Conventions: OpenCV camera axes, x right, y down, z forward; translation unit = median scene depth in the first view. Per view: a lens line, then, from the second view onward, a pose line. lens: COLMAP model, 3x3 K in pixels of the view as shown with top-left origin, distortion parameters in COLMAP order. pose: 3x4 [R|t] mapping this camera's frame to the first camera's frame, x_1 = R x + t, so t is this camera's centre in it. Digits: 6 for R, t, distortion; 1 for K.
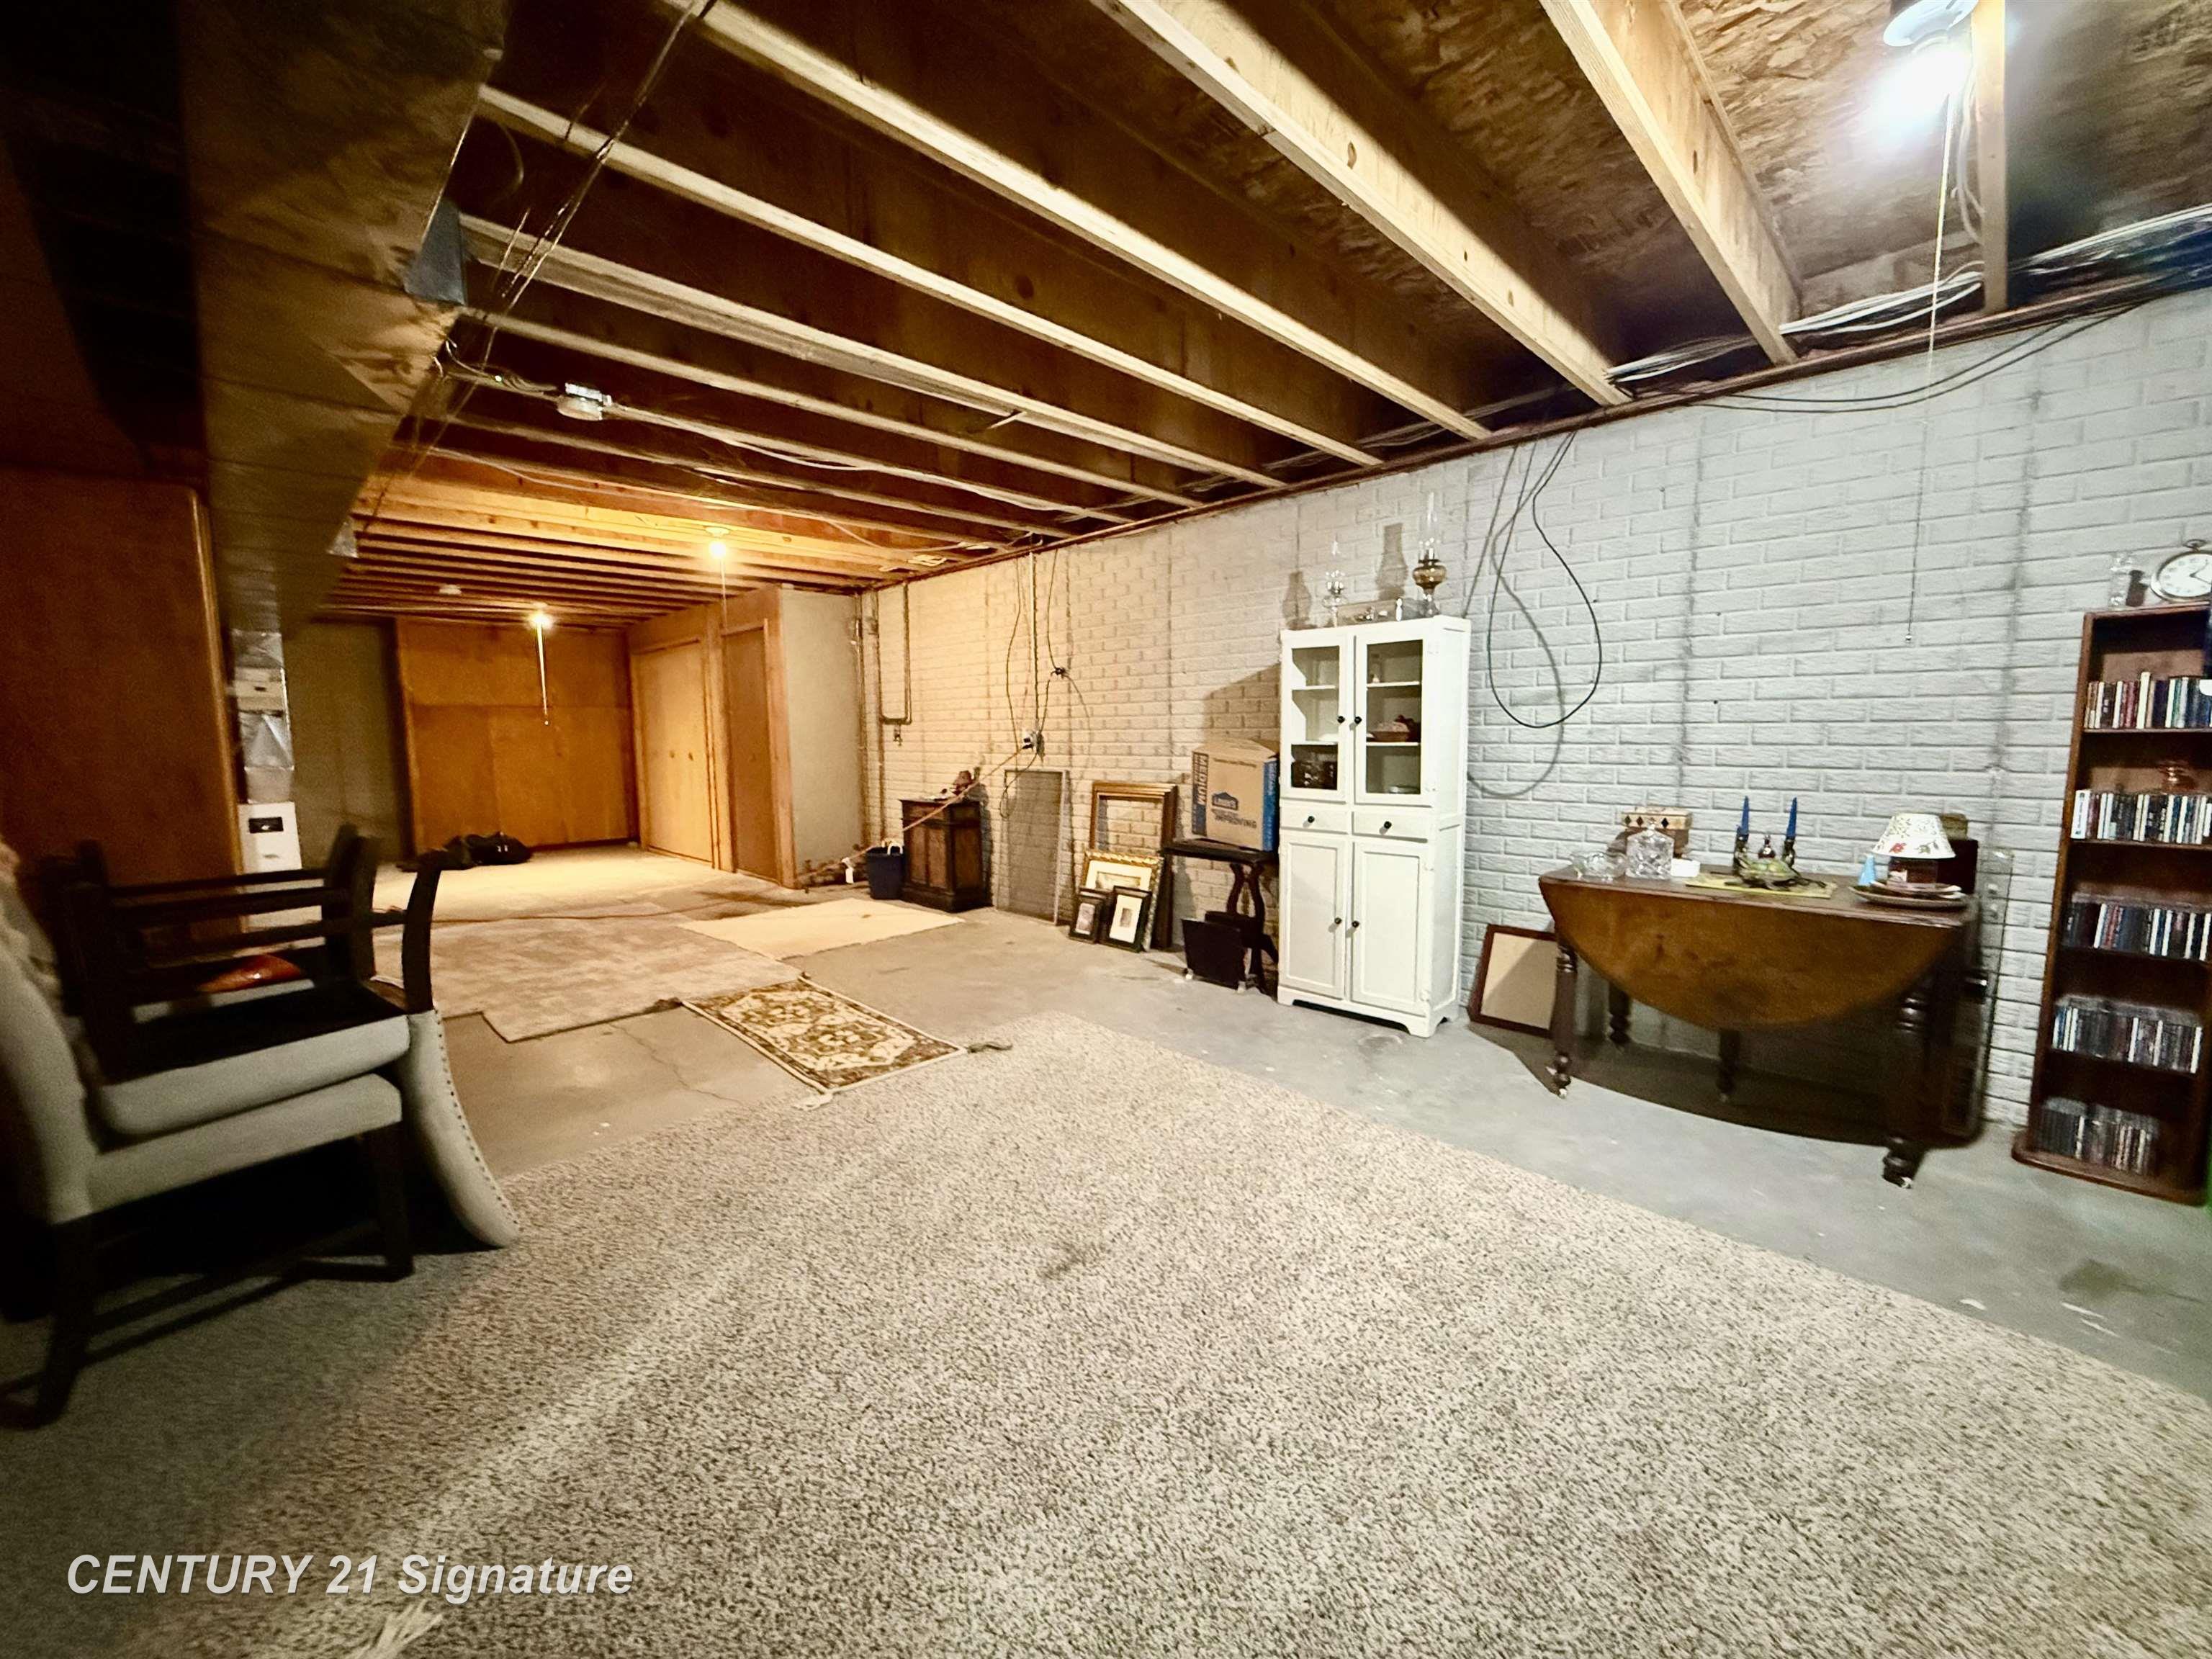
lens RADIAL K [[883.6, 0, 1106.3], [0, 883.6, 827.1], [0, 0, 1]] dist [-0.002614, -0.000511]
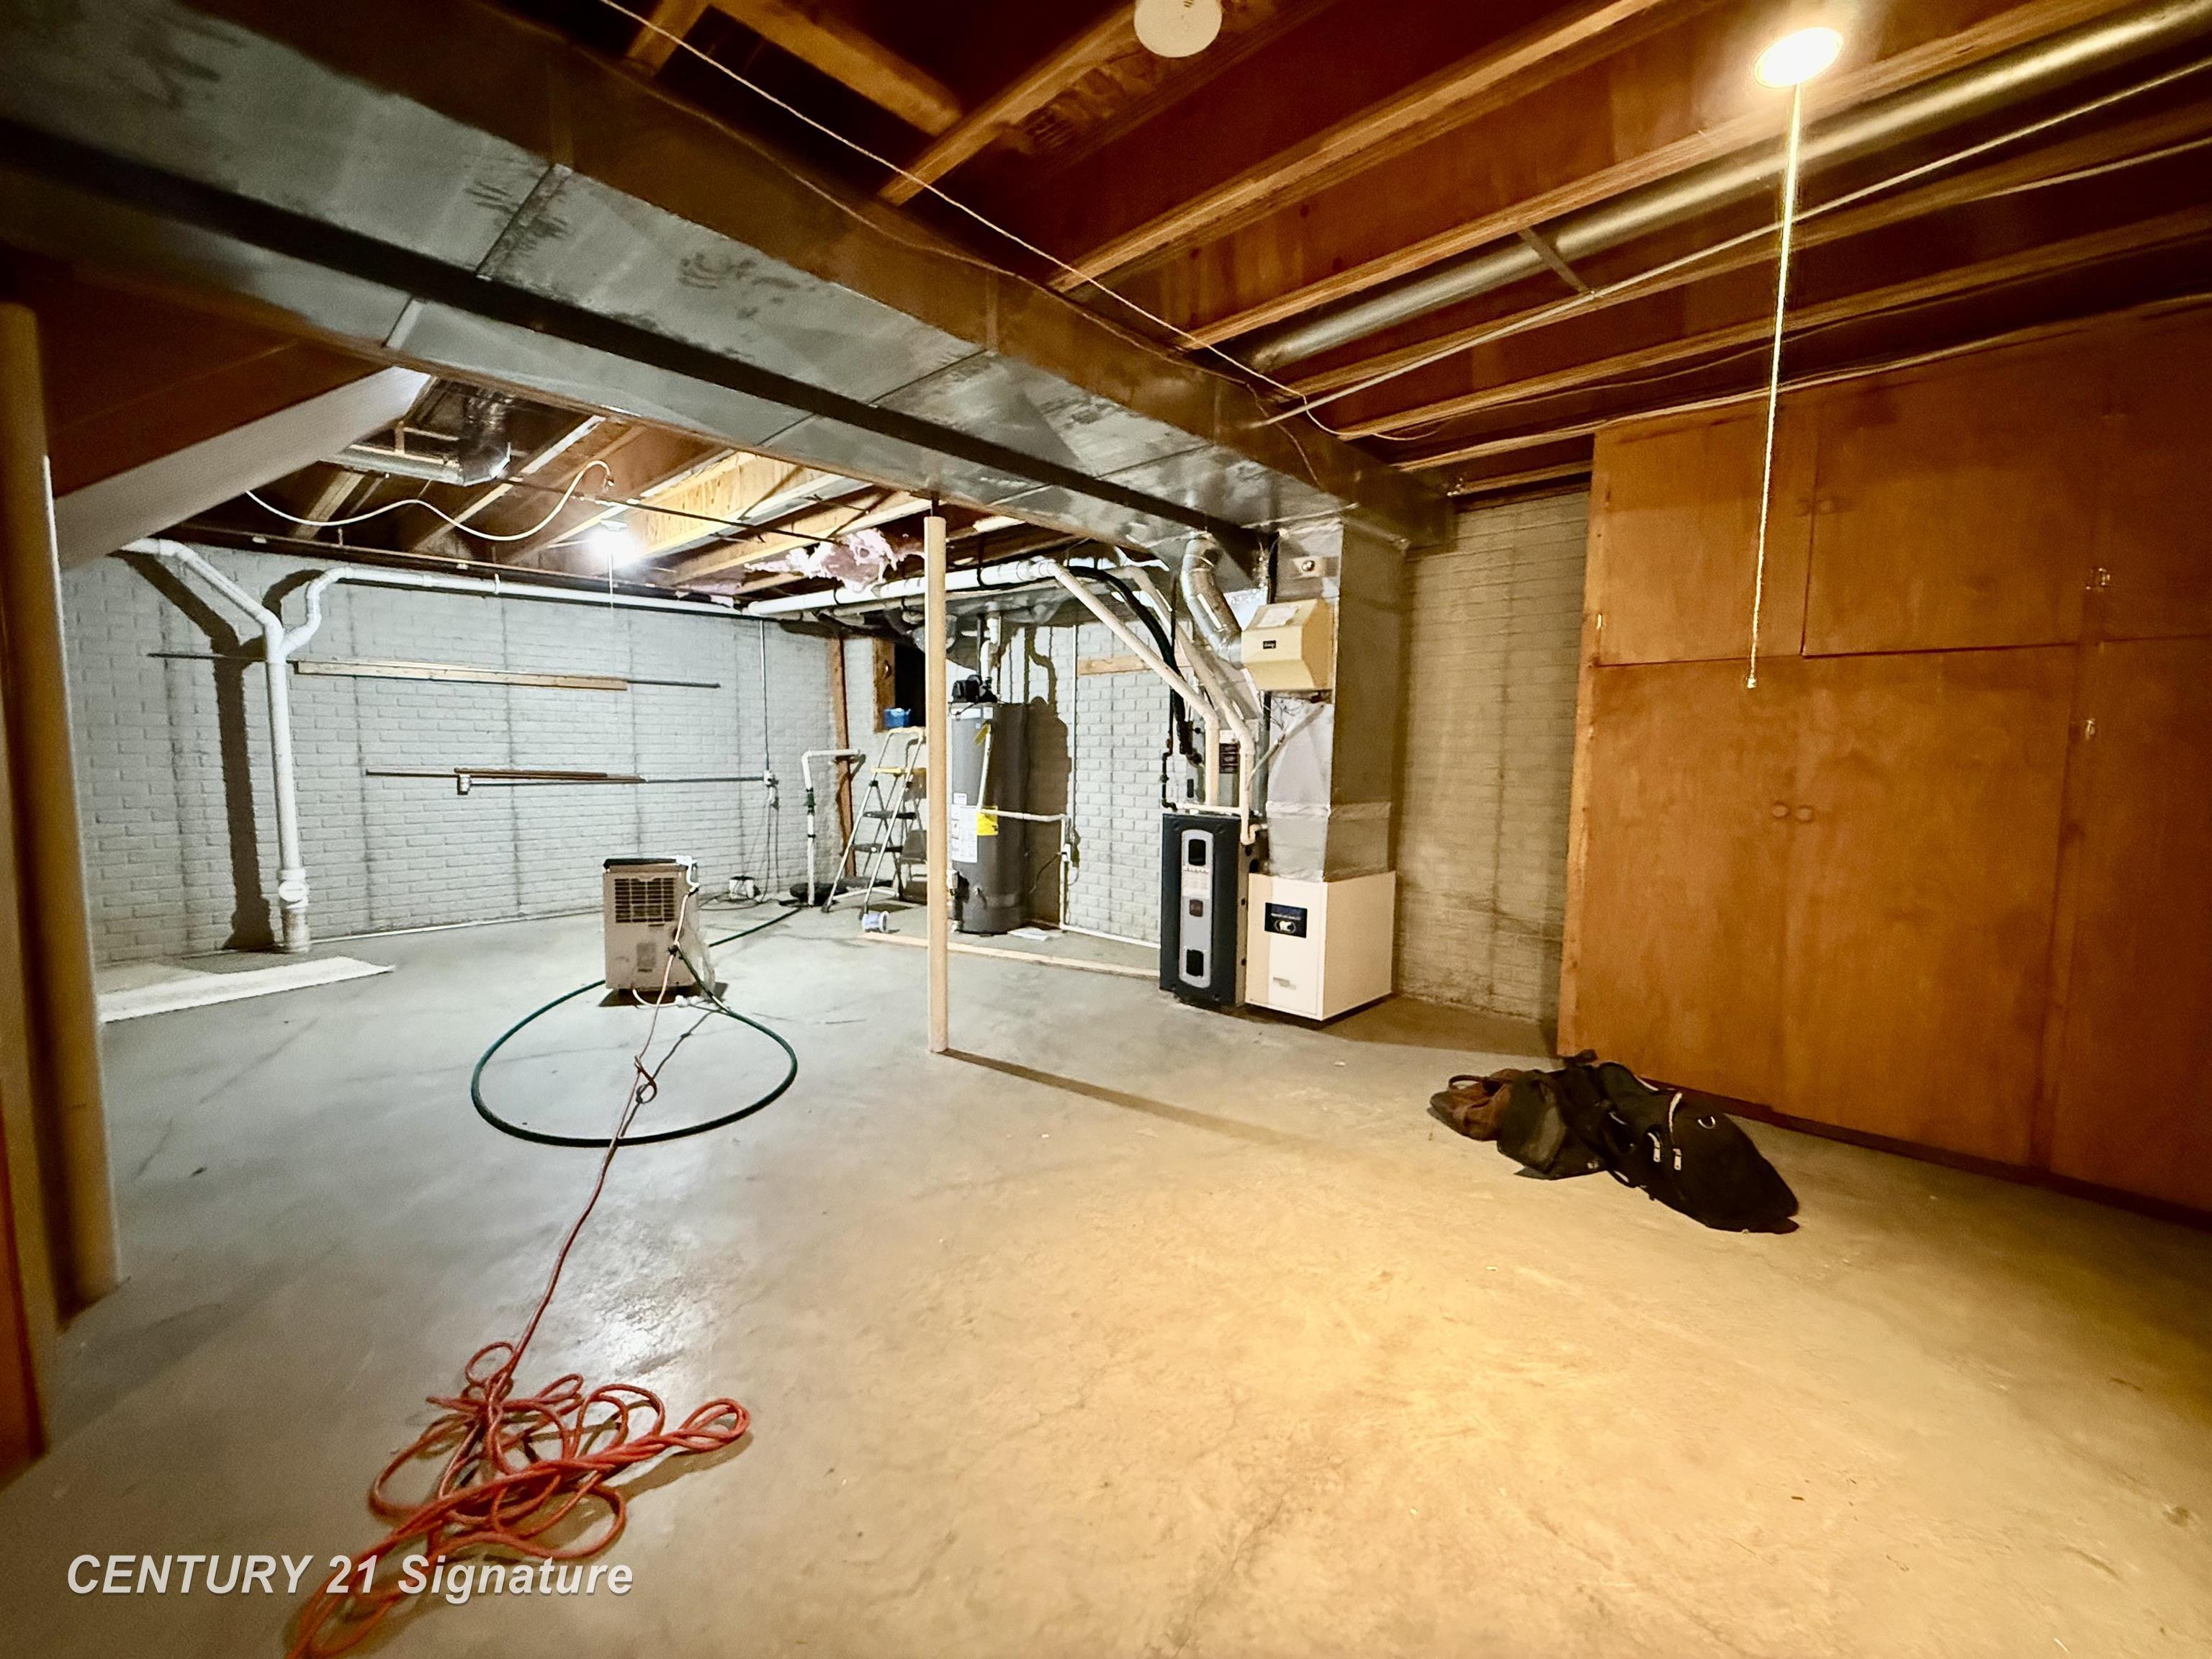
lens RADIAL K [[883.6, 0, 1105.7], [0, 883.6, 829.9], [0, 0, 1]] dist [-0.002614, -0.000511]
pose [[0.039218, 0.102146, -0.993996, -0.460611], [-0.117270, 0.988357, 0.096939, -0.090088], [0.992325, 0.112764, 0.050740, 0.865903]]
